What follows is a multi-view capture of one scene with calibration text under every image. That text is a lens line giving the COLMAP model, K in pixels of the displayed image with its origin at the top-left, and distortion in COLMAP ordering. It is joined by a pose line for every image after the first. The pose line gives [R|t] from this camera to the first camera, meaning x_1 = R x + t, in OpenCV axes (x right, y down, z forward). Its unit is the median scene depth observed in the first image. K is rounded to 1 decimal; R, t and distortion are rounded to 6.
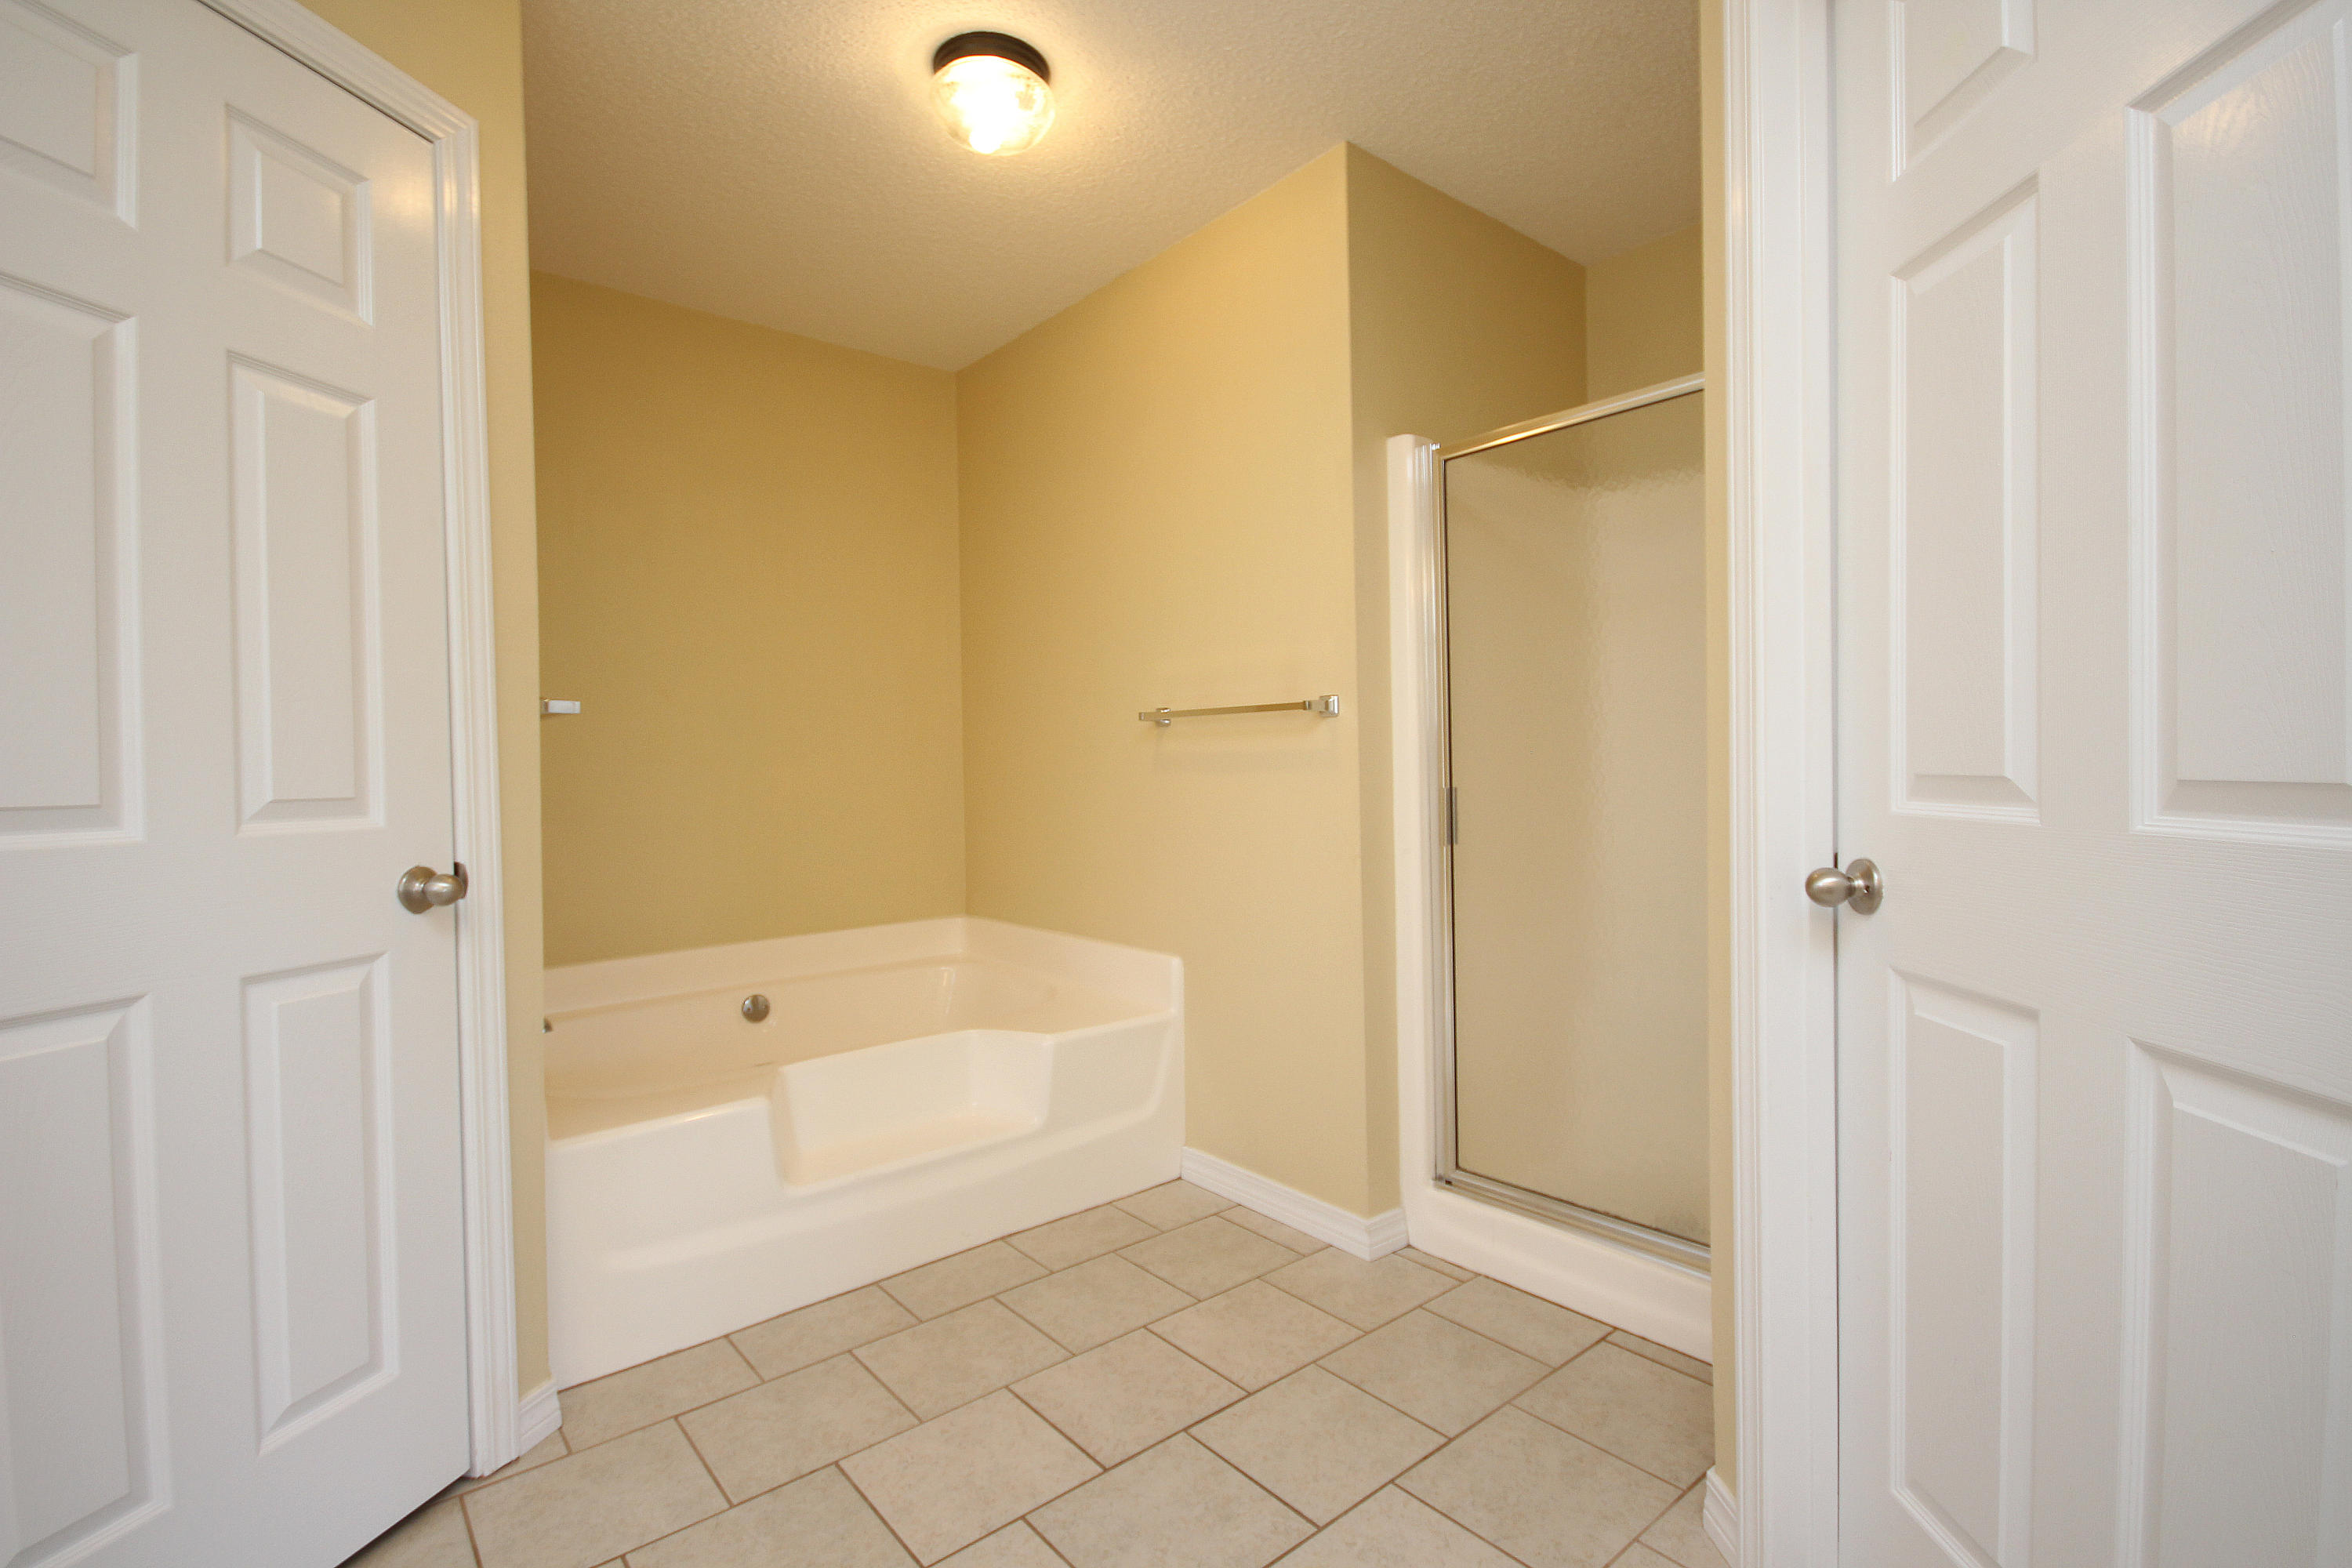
lens RADIAL K [[1093.7, 0, 1190.2], [0, 1093.7, 773.9], [0, 0, 1]] dist [0.002371, -0.008029]
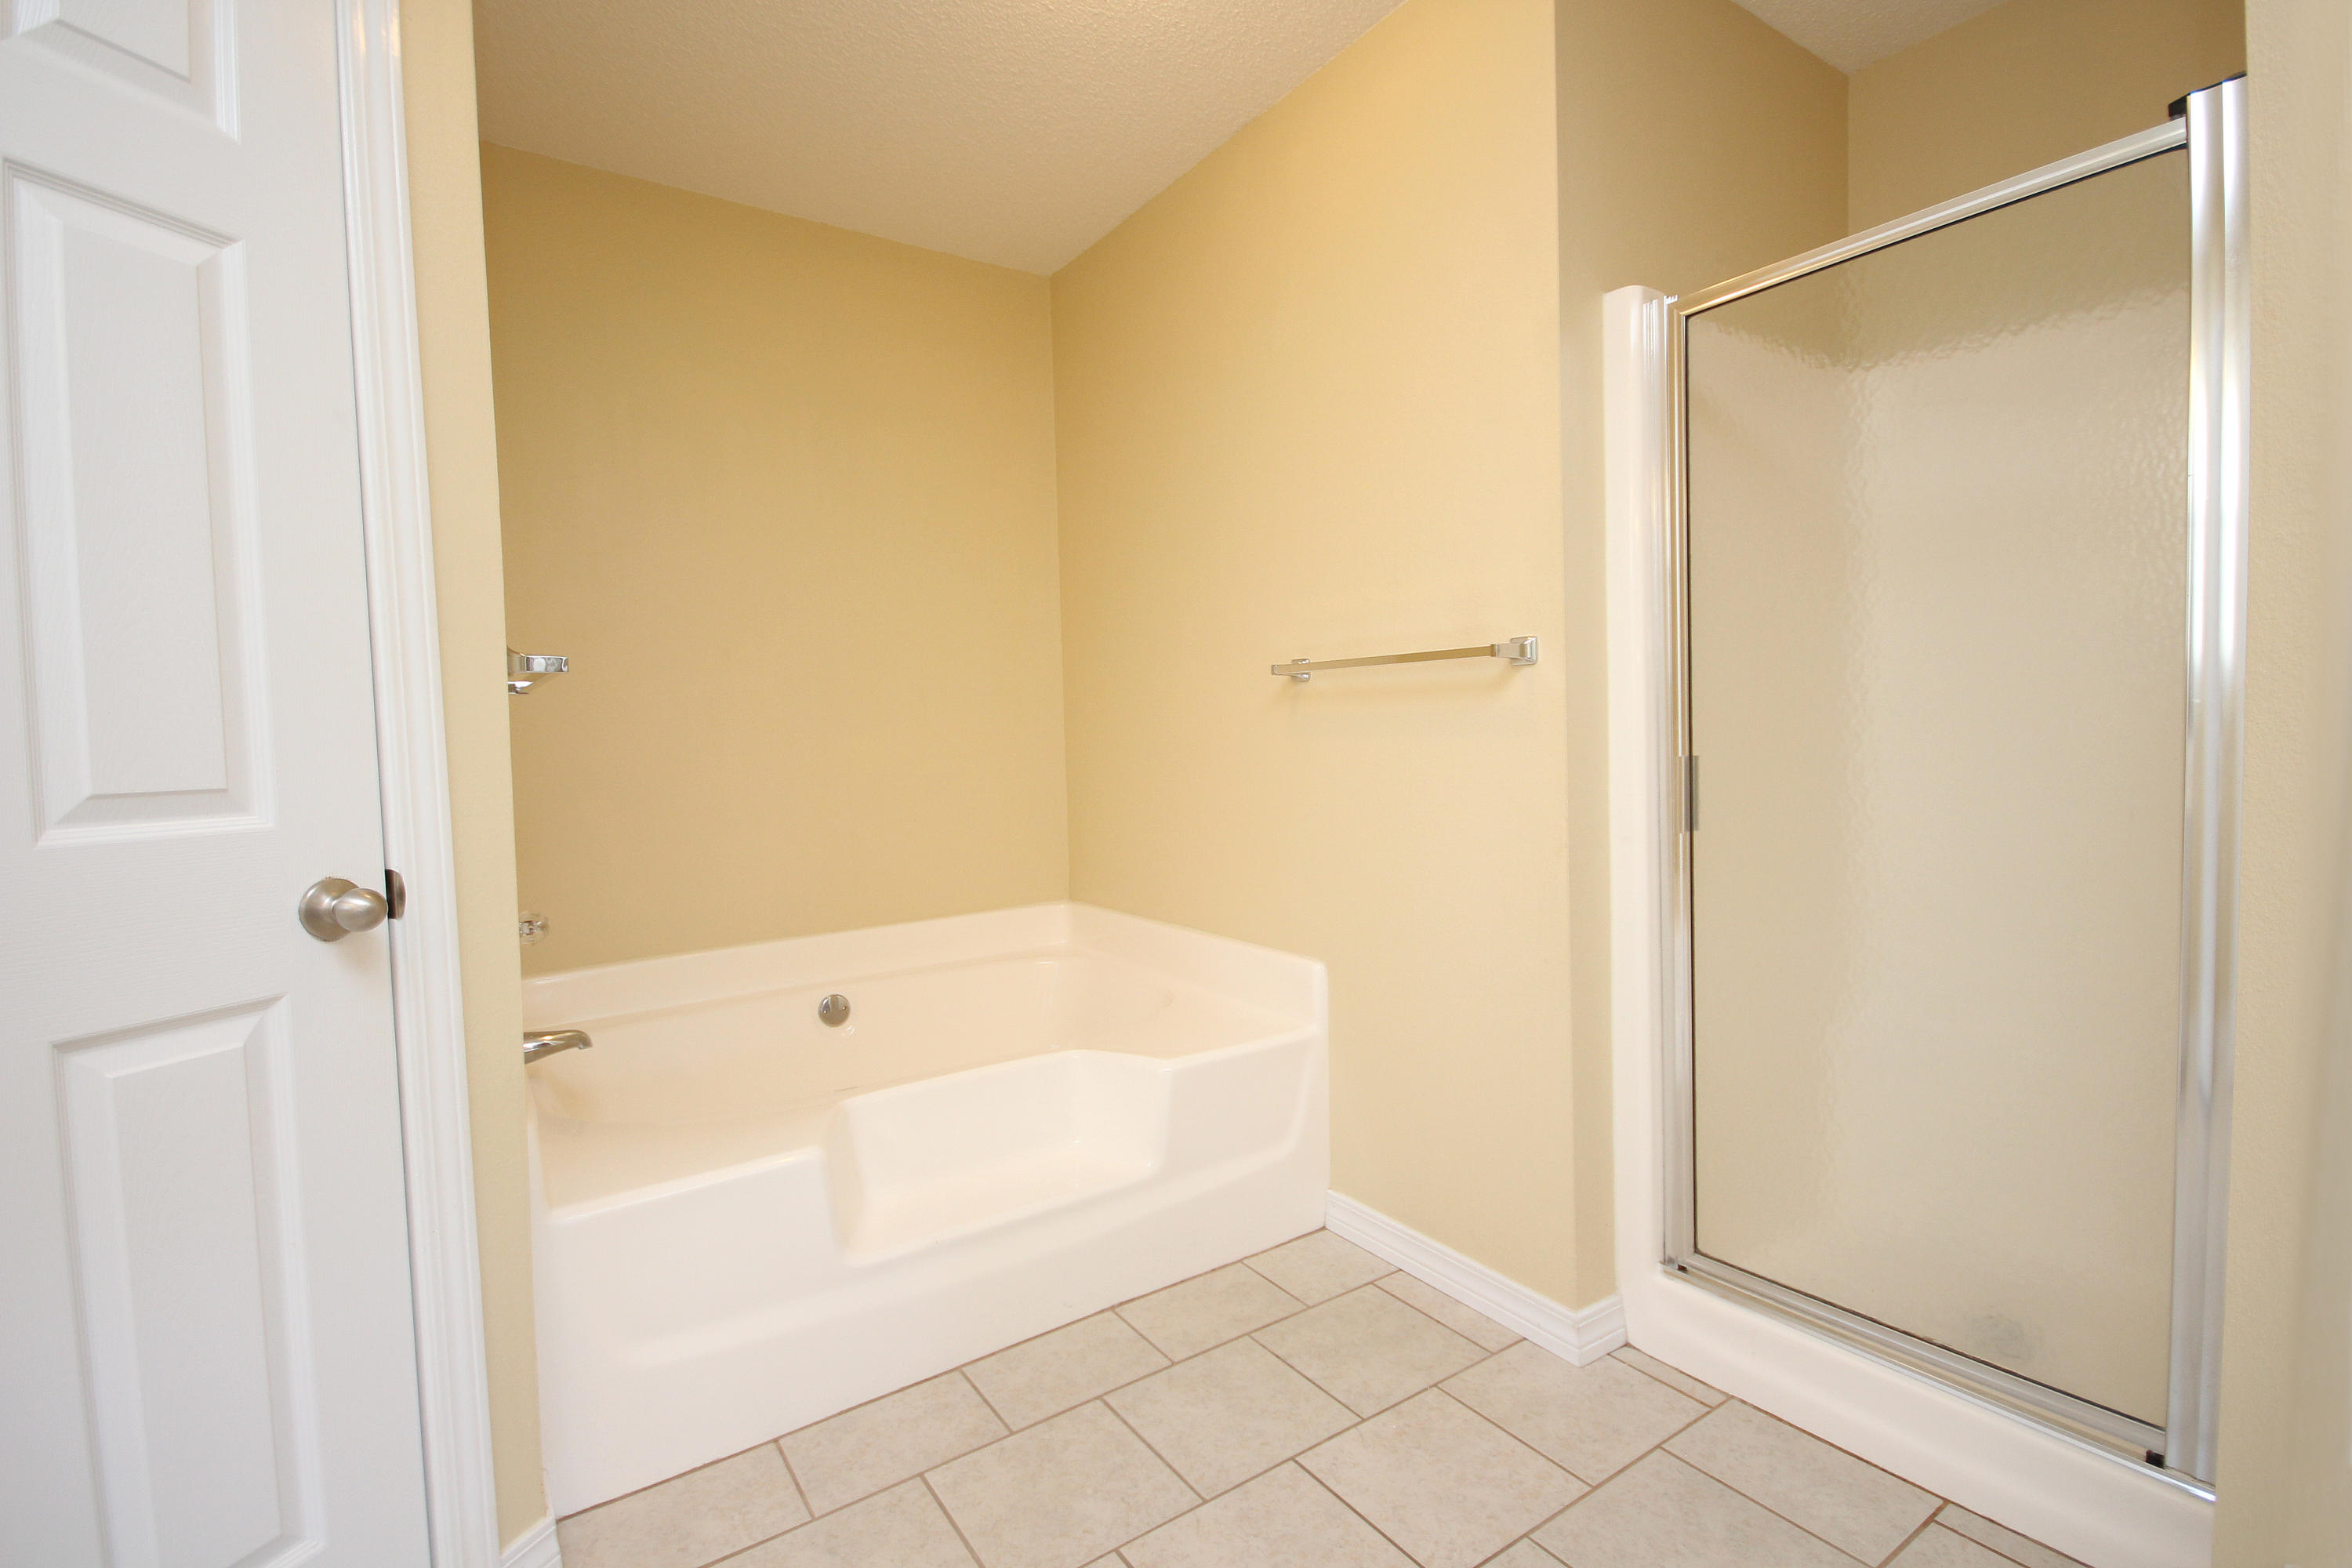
lens RADIAL K [[1093.7, 0, 1178.8], [0, 1093.7, 780.5], [0, 0, 1]] dist [0.002371, -0.008029]
pose [[0.993849, -0.004761, -0.110646, -0.030687], [0.009317, 0.999128, 0.040689, -0.004599], [0.110356, -0.041470, 0.993027, 0.216299]]
